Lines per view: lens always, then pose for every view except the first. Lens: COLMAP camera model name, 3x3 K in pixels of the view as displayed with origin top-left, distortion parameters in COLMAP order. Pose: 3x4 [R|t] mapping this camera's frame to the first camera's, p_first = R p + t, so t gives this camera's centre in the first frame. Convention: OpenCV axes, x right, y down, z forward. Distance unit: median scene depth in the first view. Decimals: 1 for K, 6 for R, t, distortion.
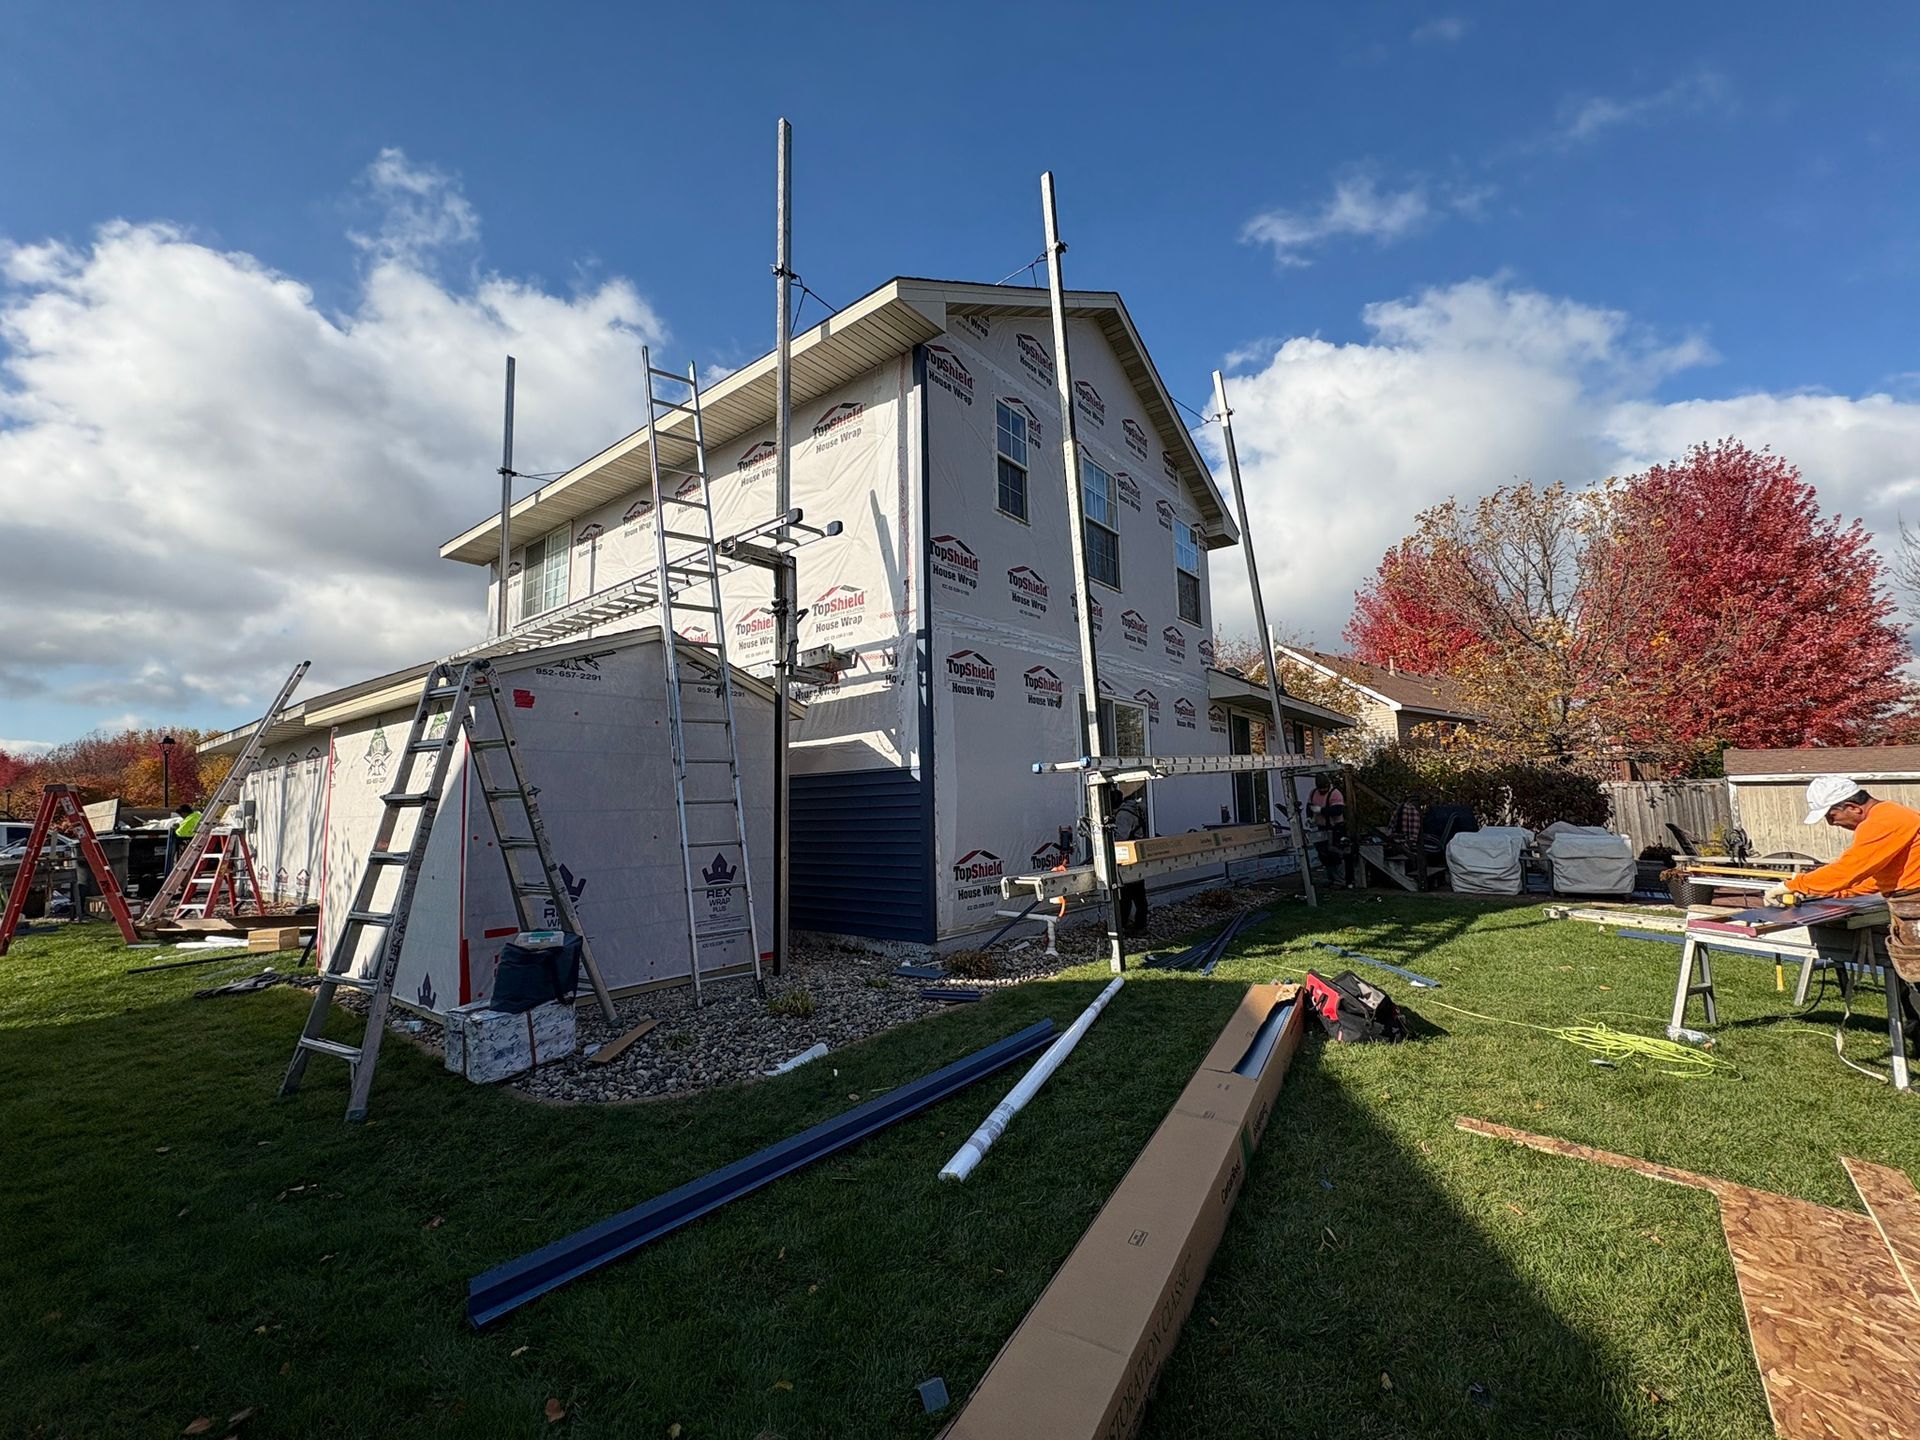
lens RADIAL K [[800.1, 0, 951.5], [0, 800.1, 714.0], [0, 0, 1]] dist [0.004535, 0.000164]
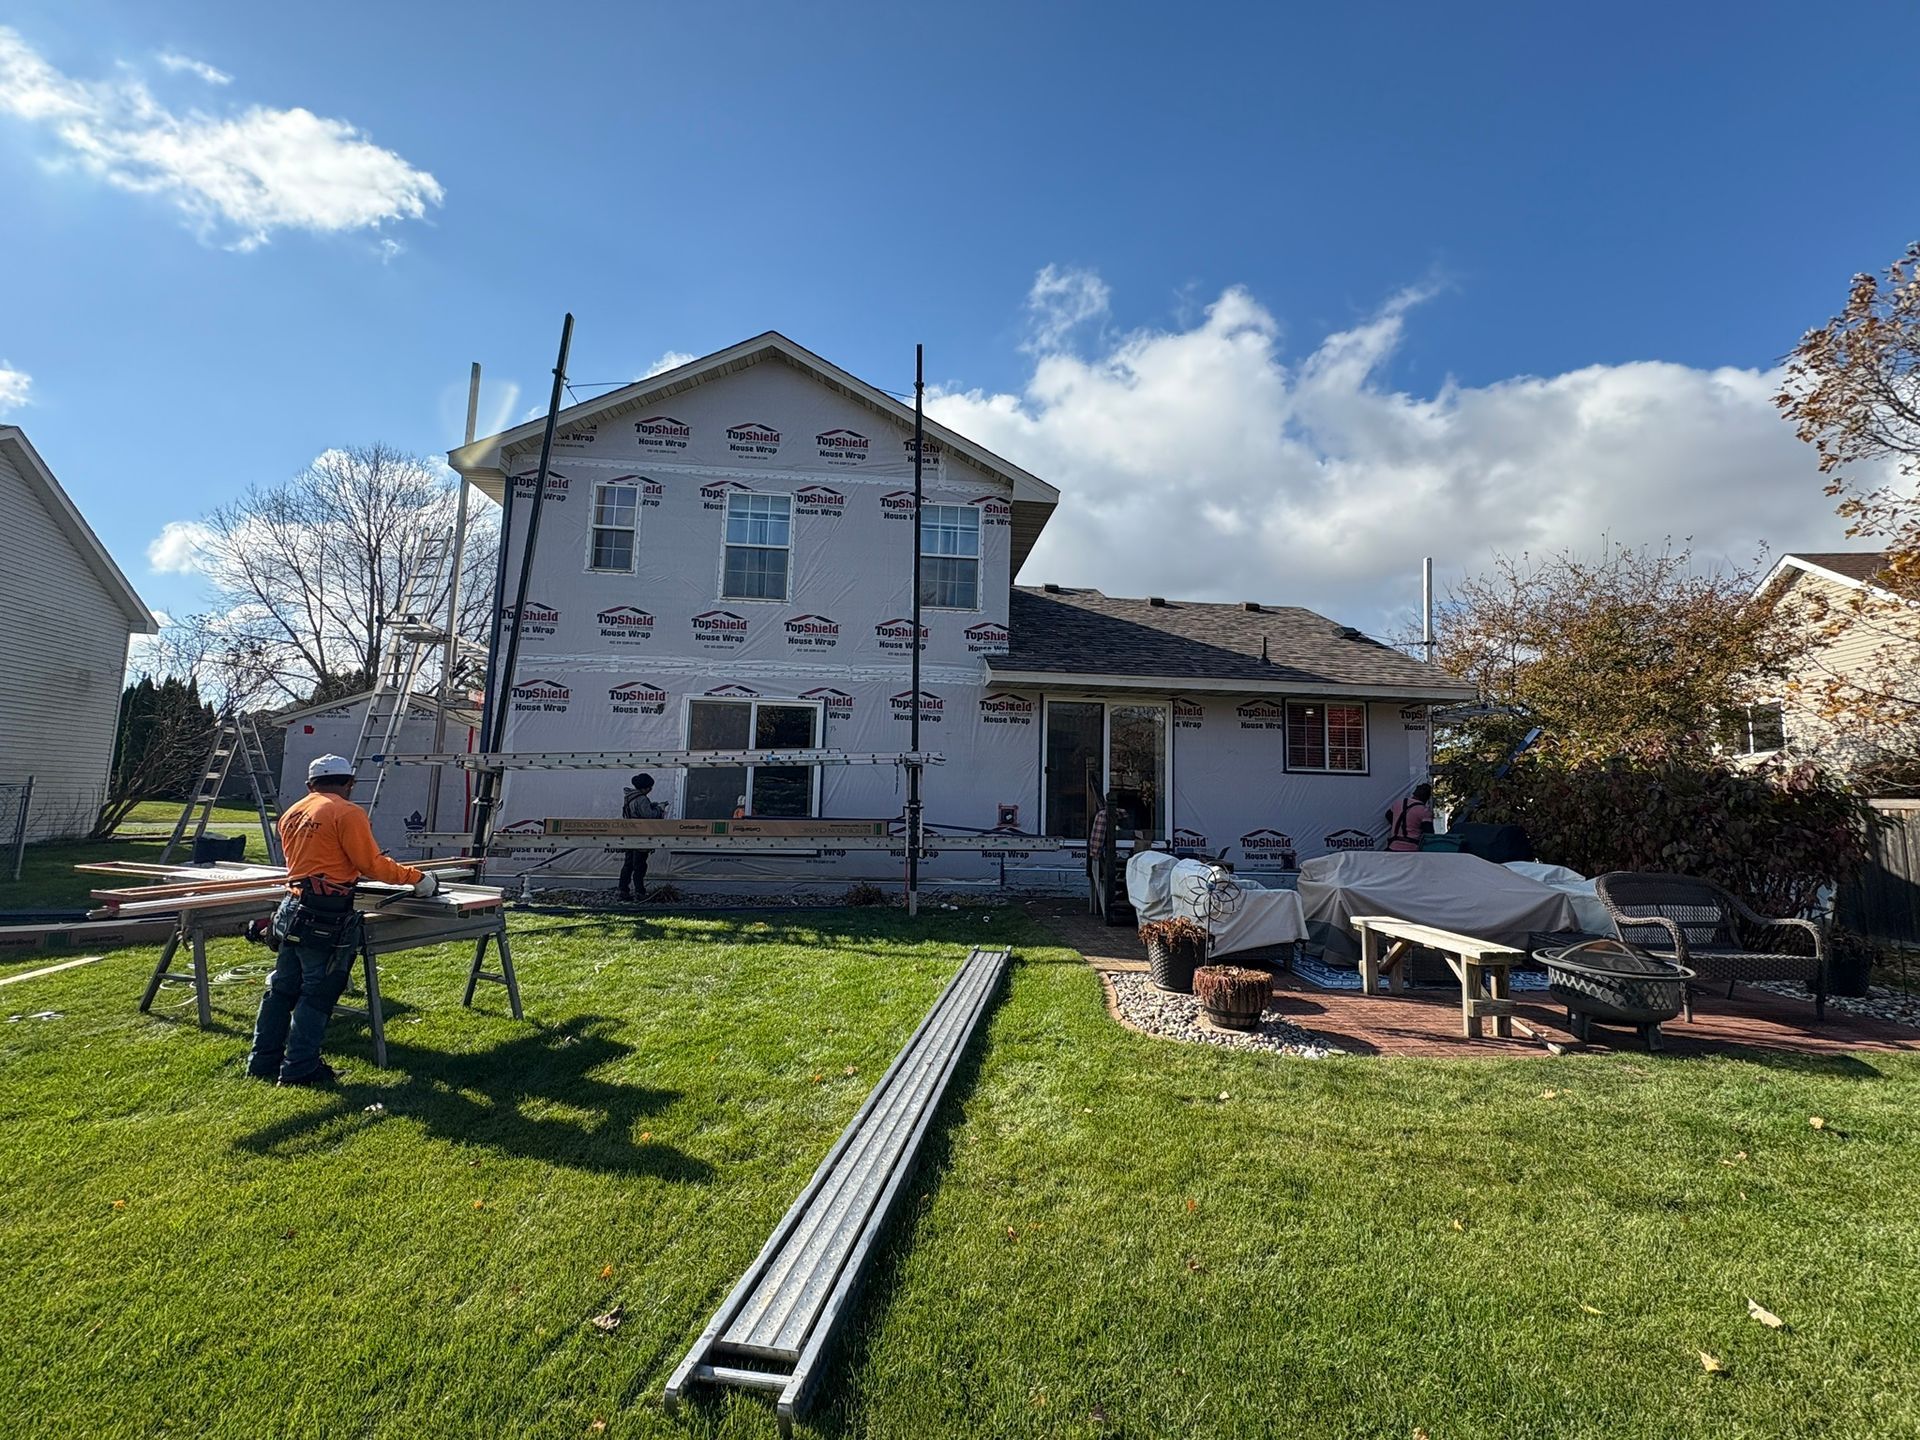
lens RADIAL K [[800.1, 0, 957.5], [0, 800.1, 712.9], [0, 0, 1]] dist [0.004535, 0.000164]
pose [[0.675801, -0.041845, -0.735895, 1.403584], [0.046466, 0.998820, -0.014124, 0.031161], [0.735618, -0.024649, 0.676948, 0.519182]]
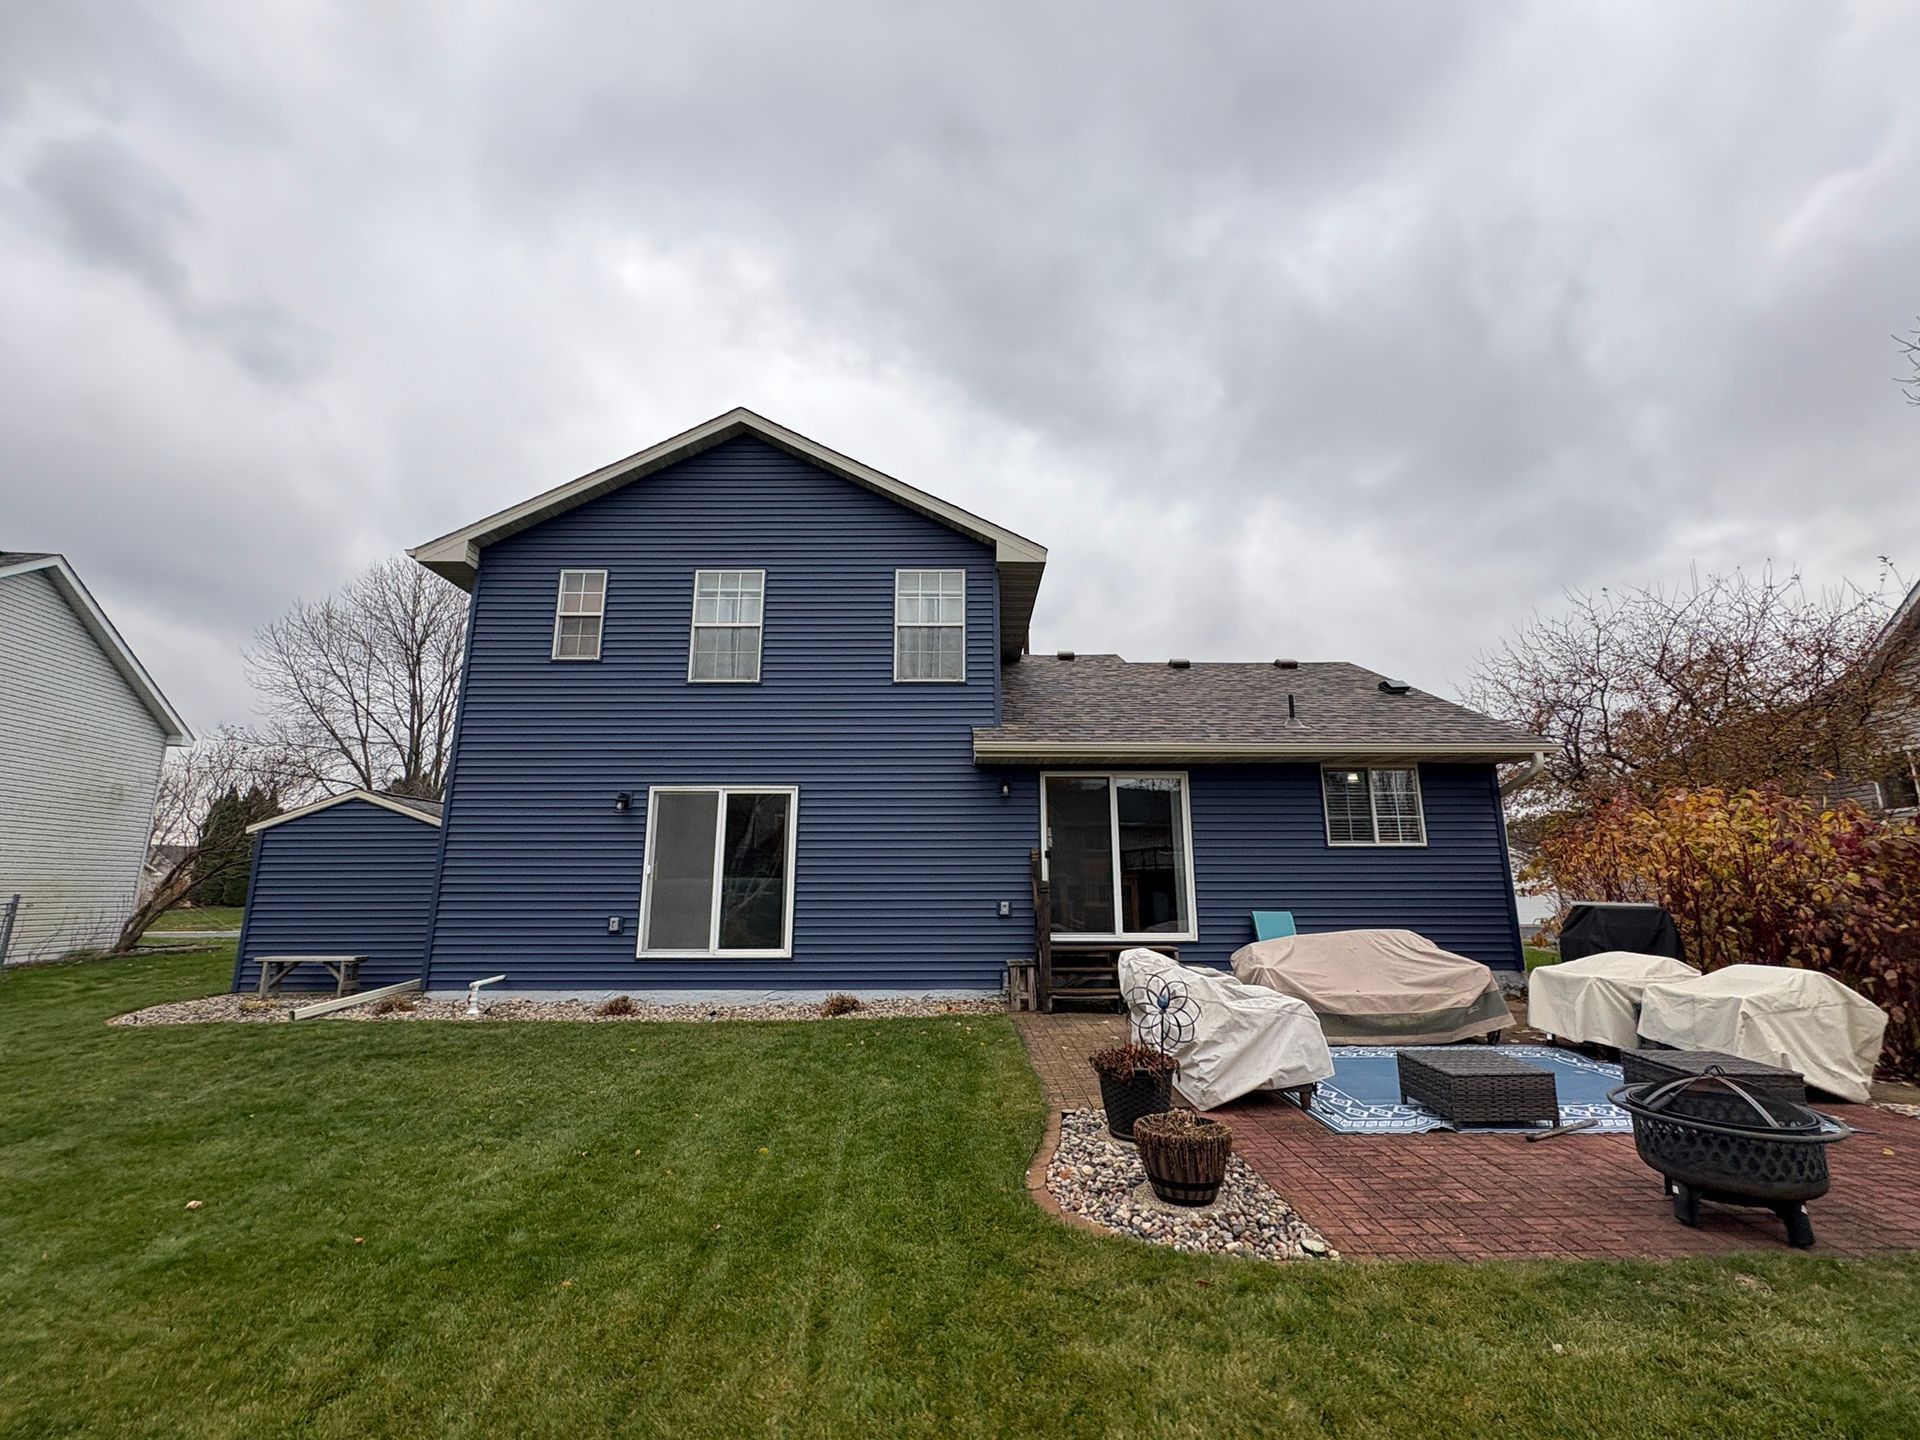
lens RADIAL K [[800.1, 0, 968.2], [0, 800.1, 723.2], [0, 0, 1]] dist [0.004535, 0.000164]
pose [[0.606318, -0.135371, -0.783616, 1.410493], [0.083966, 0.990794, -0.106193, 0.038380], [0.790777, -0.001410, 0.612103, 0.721711]]
